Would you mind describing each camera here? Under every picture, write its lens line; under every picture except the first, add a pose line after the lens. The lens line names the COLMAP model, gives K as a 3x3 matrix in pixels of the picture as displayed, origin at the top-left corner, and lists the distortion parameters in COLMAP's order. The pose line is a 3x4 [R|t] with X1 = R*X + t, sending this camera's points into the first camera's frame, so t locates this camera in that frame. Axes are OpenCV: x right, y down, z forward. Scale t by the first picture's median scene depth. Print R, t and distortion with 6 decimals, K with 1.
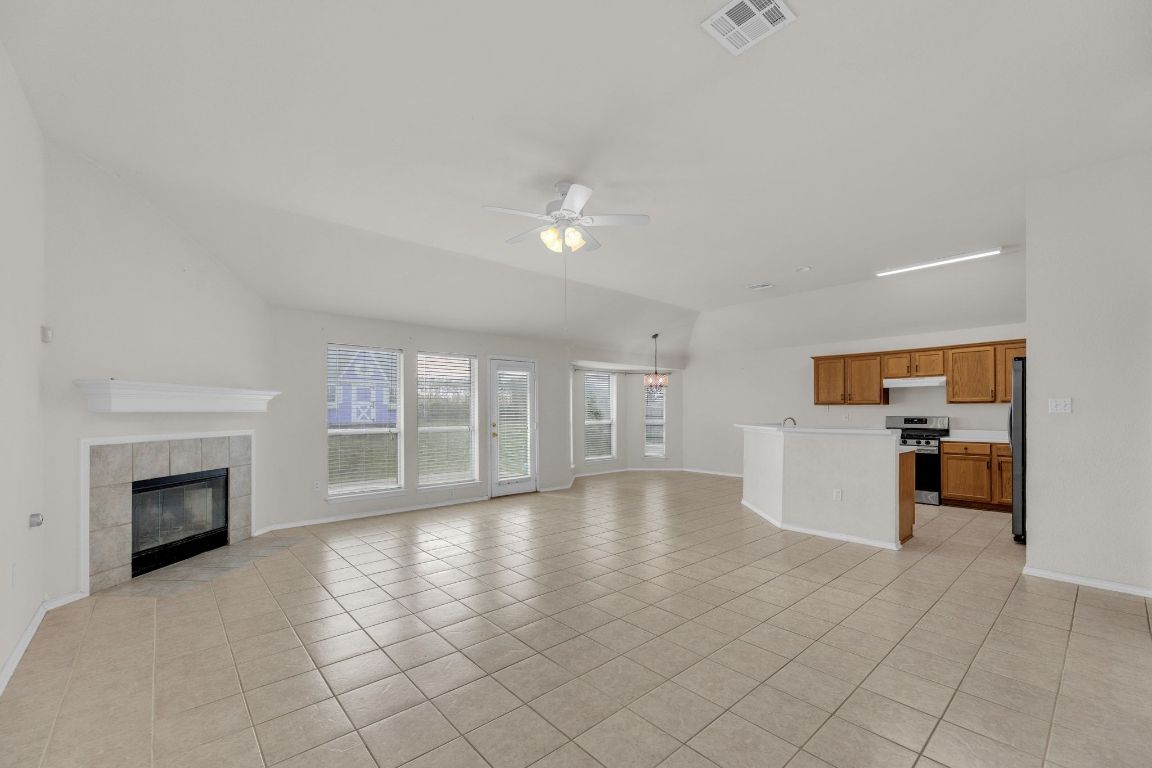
lens RADIAL K [[472.7, 0, 576.8], [0, 472.7, 408.5], [0, 0, 1]] dist [0.001619, 0.000724]
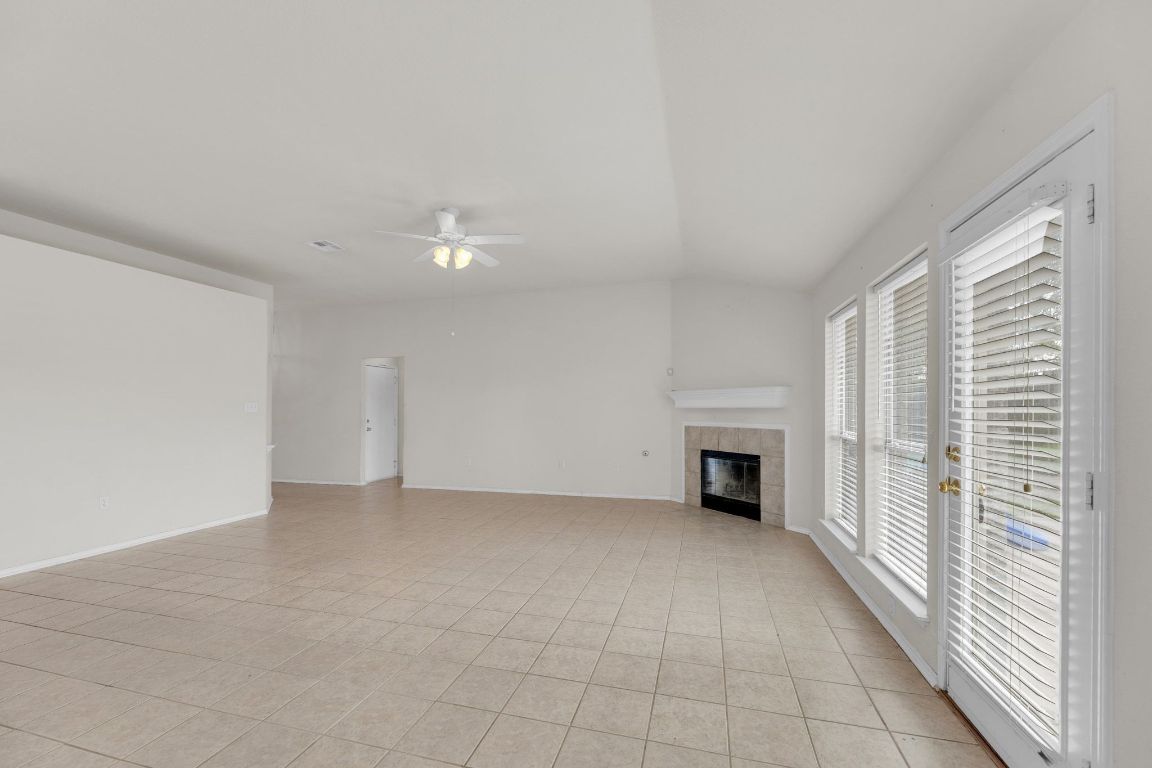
lens RADIAL K [[472.7, 0, 571.0], [0, 472.7, 408.4], [0, 0, 1]] dist [0.001619, 0.000724]
pose [[-0.844147, 0.008065, -0.536050, 0.201318], [0.012302, 0.999915, -0.004329, 0.006402], [0.535970, -0.010249, -0.844175, 1.261214]]
